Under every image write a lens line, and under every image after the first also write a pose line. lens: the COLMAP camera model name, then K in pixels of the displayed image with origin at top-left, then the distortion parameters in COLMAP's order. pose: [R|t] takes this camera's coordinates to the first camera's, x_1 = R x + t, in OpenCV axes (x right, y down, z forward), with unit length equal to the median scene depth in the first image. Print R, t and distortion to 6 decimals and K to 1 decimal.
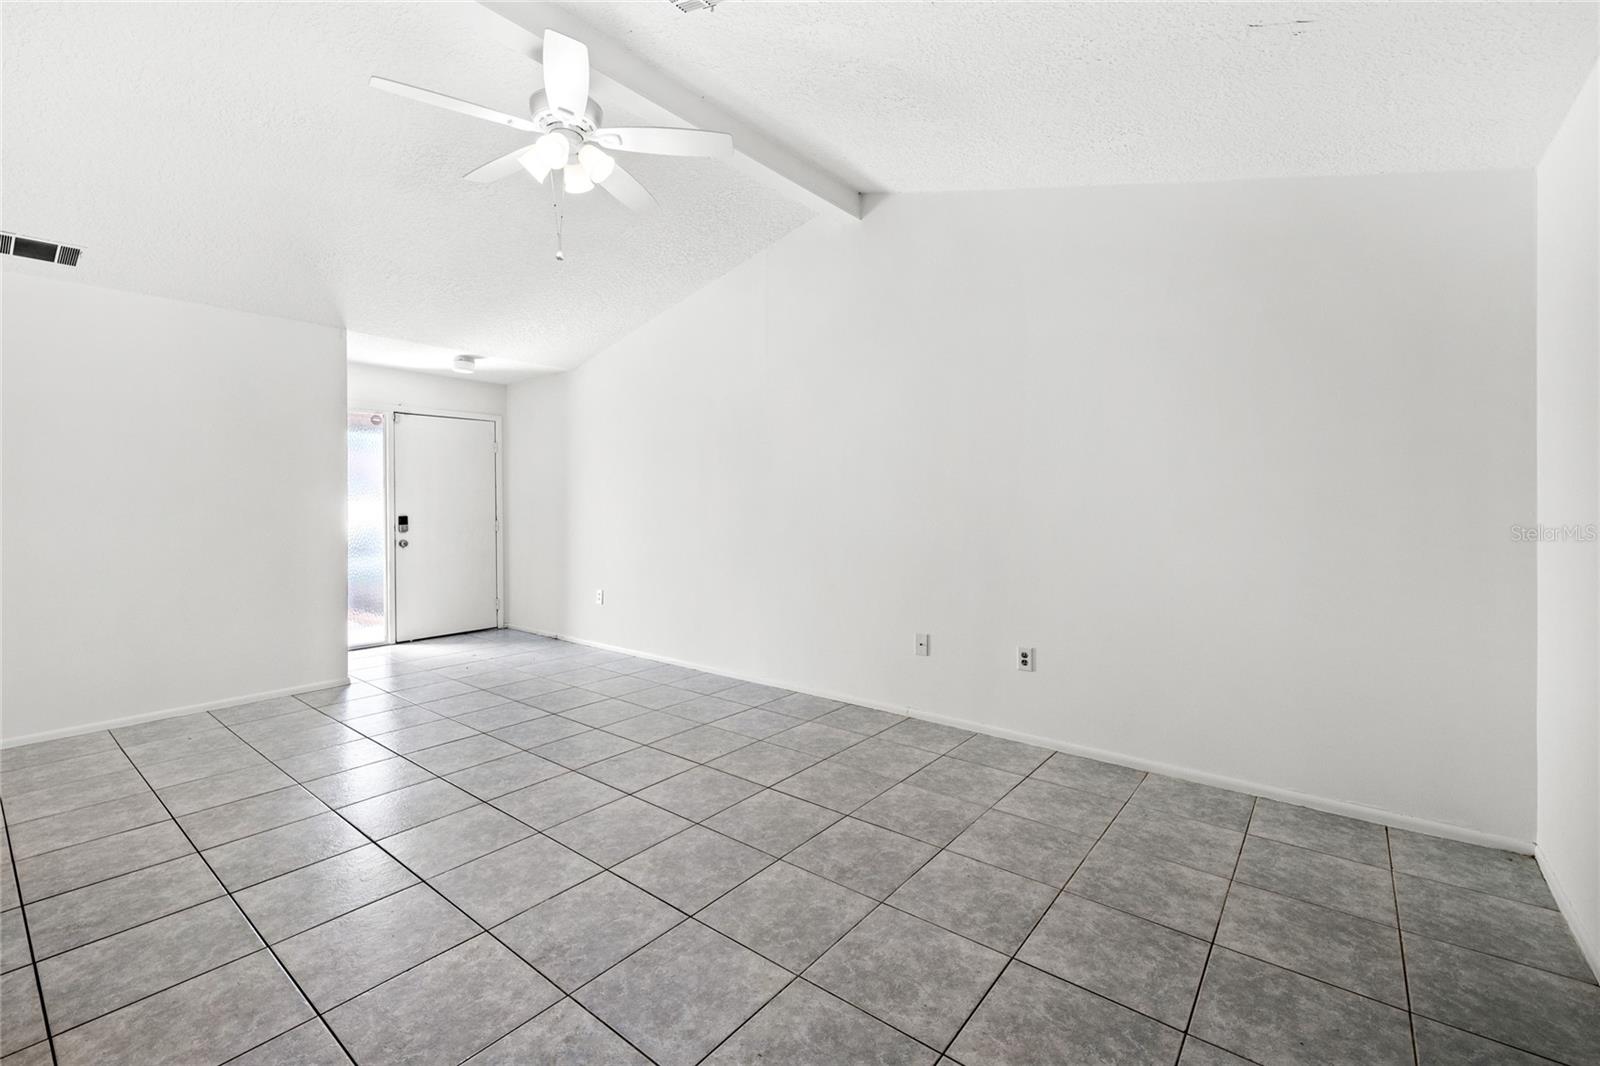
lens RADIAL K [[688.2, 0, 798.1], [0, 688.2, 535.7], [0, 0, 1]] dist [0.001087, 0.000077]
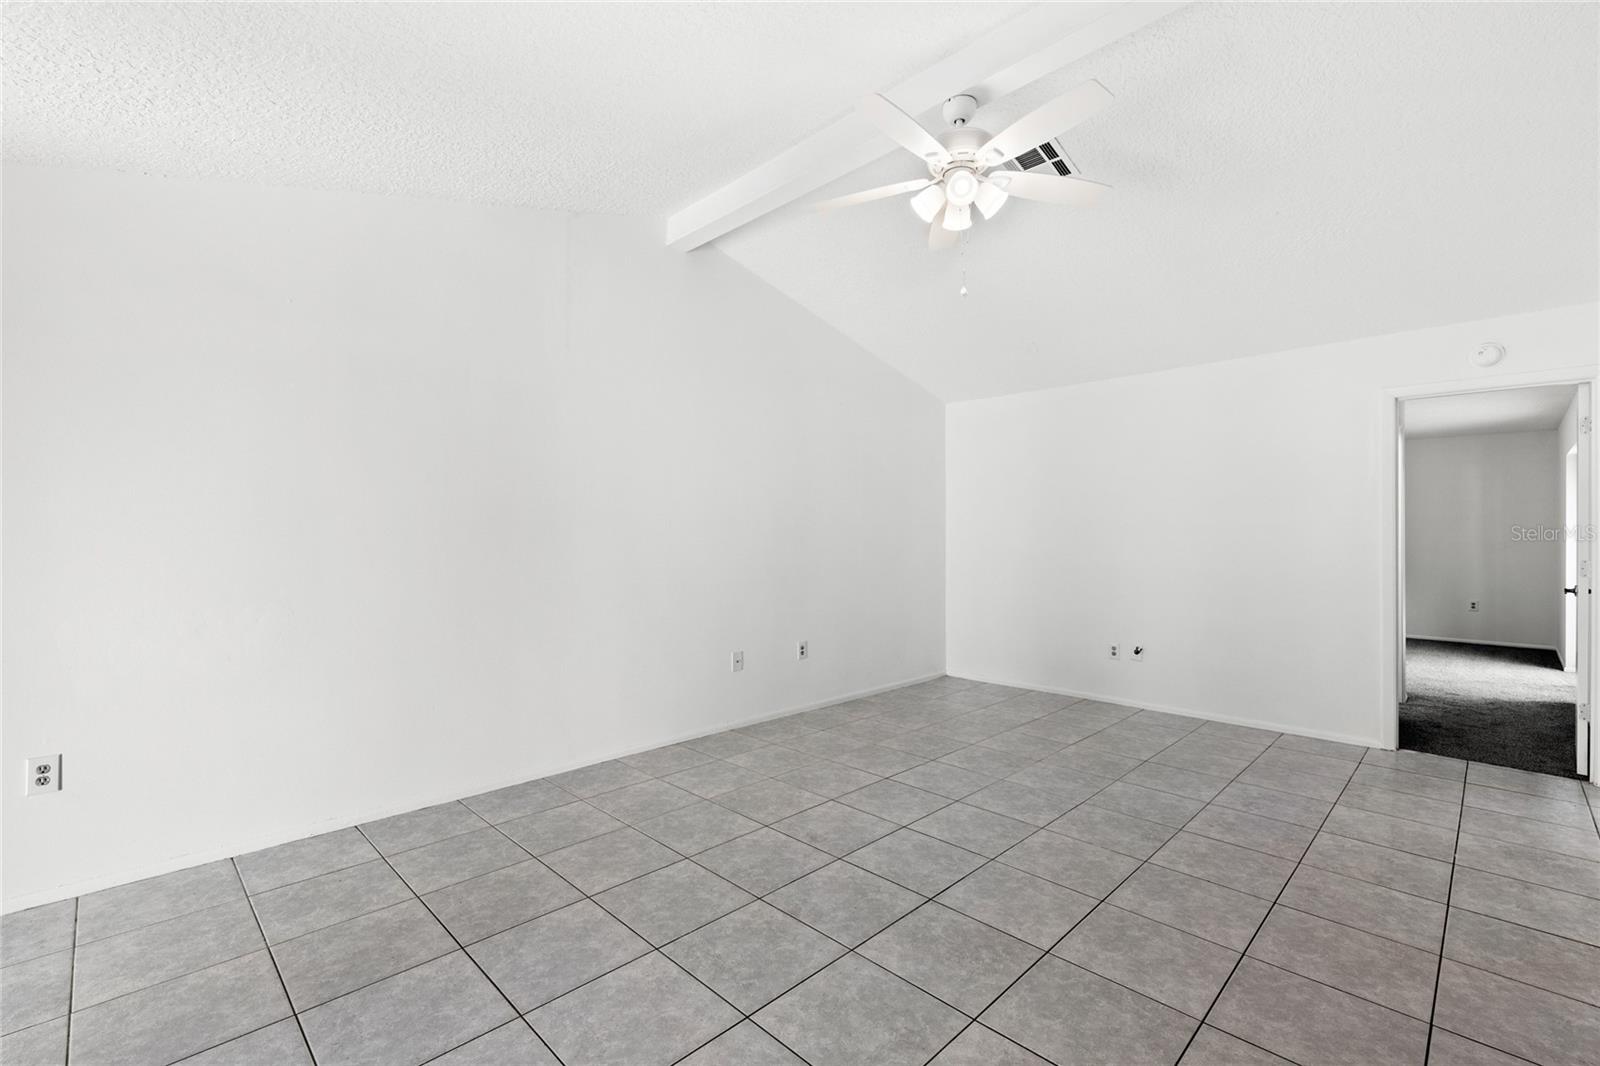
lens RADIAL K [[697.8, 0, 791.6], [0, 697.8, 531.0], [0, 0, 1]] dist [0.002055, -0.000606]
pose [[0.115740, 0.005422, 0.993265, -1.229037], [0.049533, 0.998709, -0.011223, -0.052104], [-0.992044, 0.050498, 0.115322, 0.979083]]
